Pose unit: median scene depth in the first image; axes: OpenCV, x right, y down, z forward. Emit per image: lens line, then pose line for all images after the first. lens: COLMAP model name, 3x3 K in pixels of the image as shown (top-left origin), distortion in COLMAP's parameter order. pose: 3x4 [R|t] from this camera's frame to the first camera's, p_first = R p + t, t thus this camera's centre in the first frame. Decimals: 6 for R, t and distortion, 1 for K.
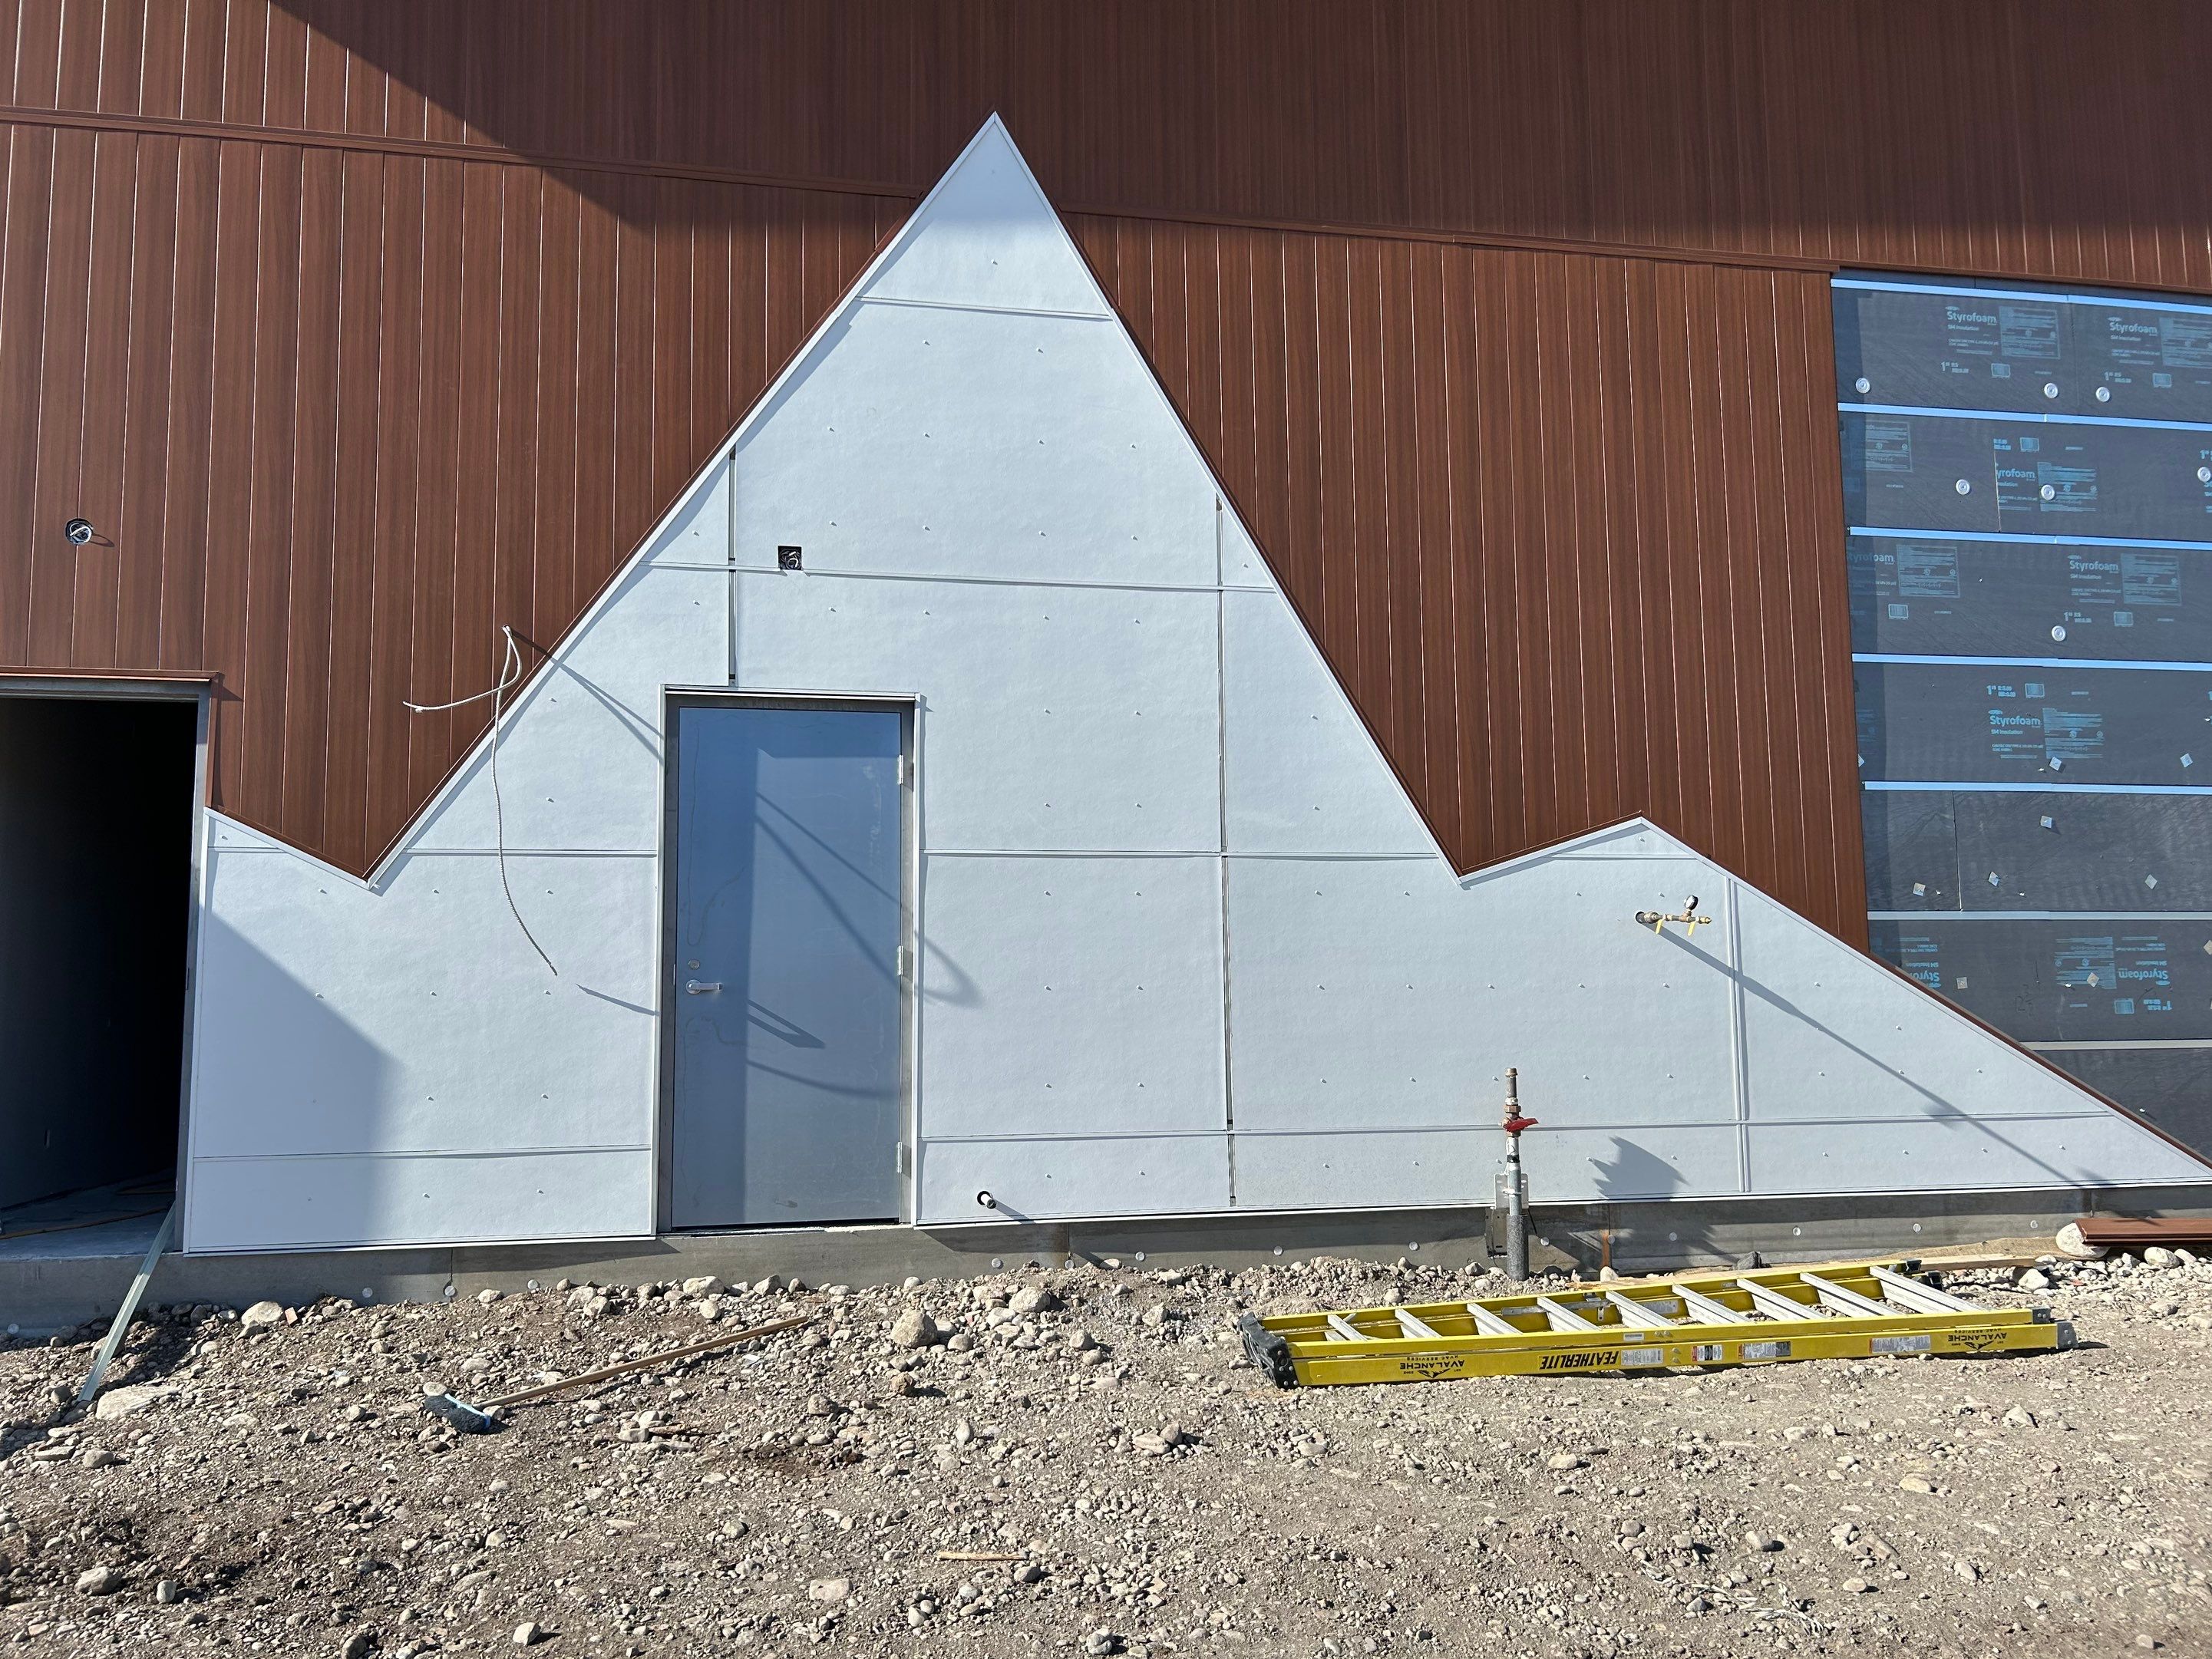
lens RADIAL K [[1639.1, 0, 1106.0], [0, 1639.1, 829.5], [0, 0, 1]] dist [0.031847, -0.007640]
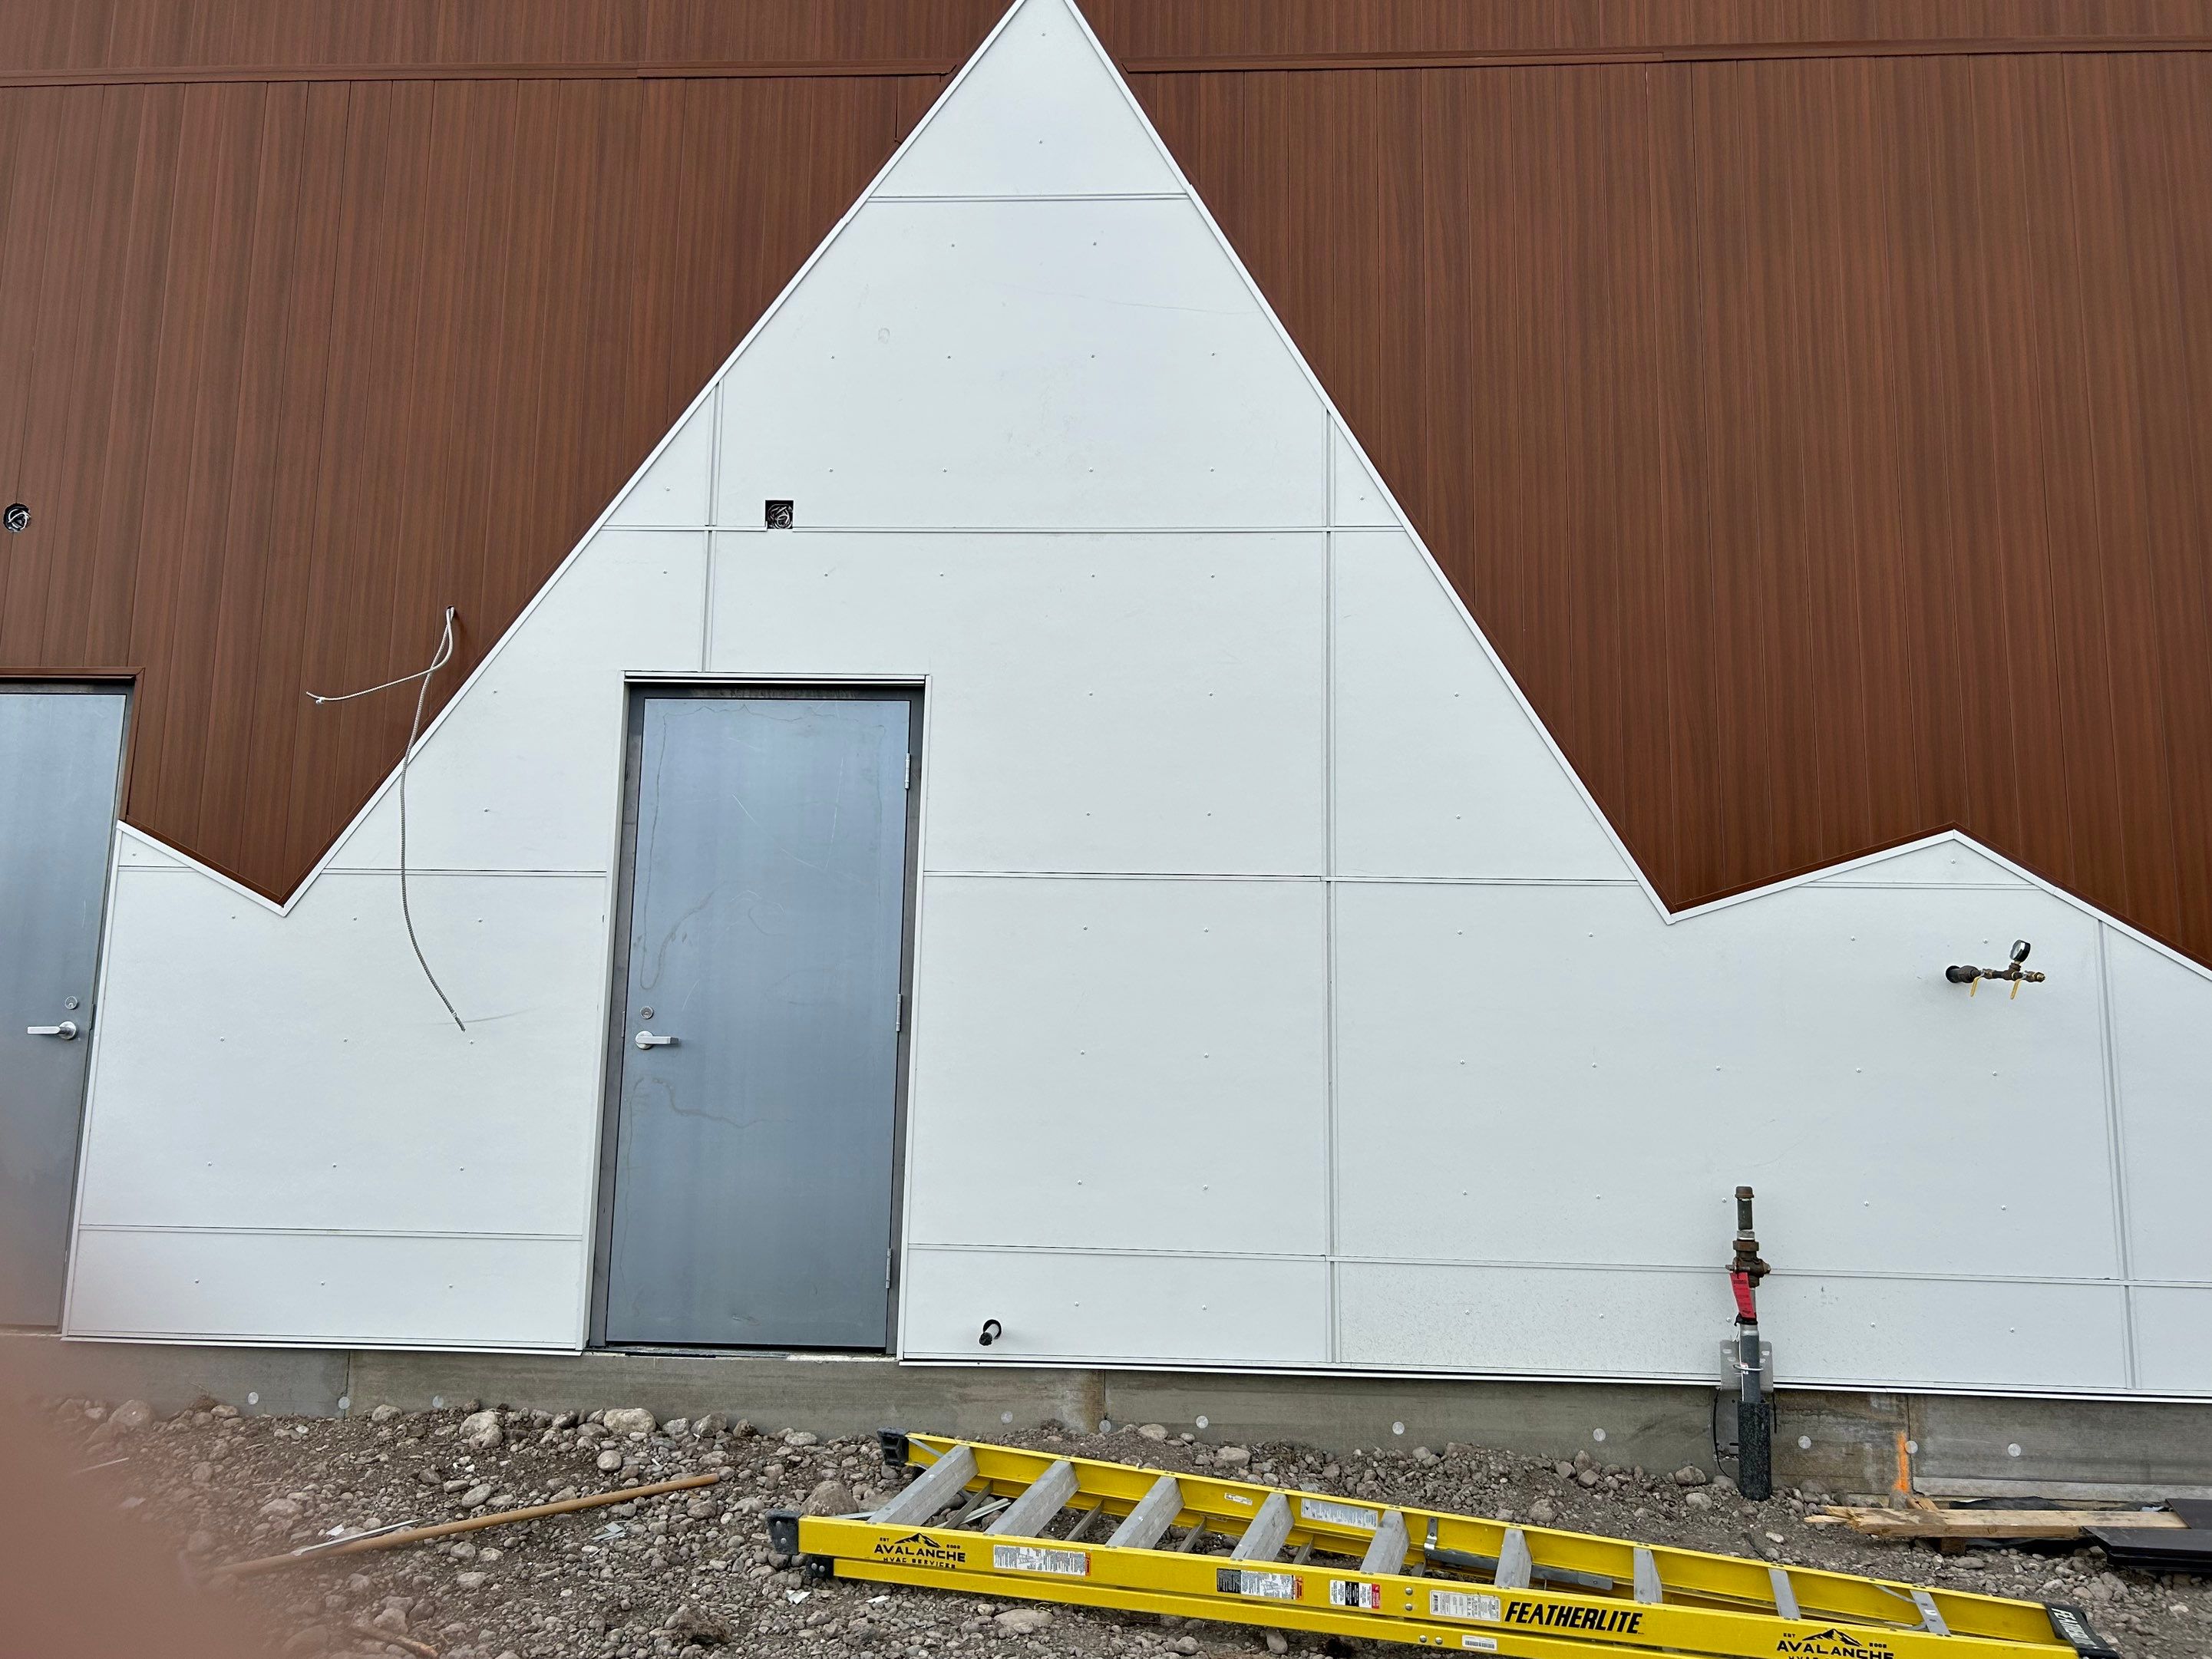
lens RADIAL K [[1689.7, 0, 1106.0], [0, 1689.7, 829.5], [0, 0, 1]] dist [0.021339, -0.009076]
pose [[0.968361, -0.010288, -0.249343, 0.172443], [-0.003130, 0.998571, -0.053357, 0.034763], [0.249535, 0.052450, 0.966944, 0.238961]]
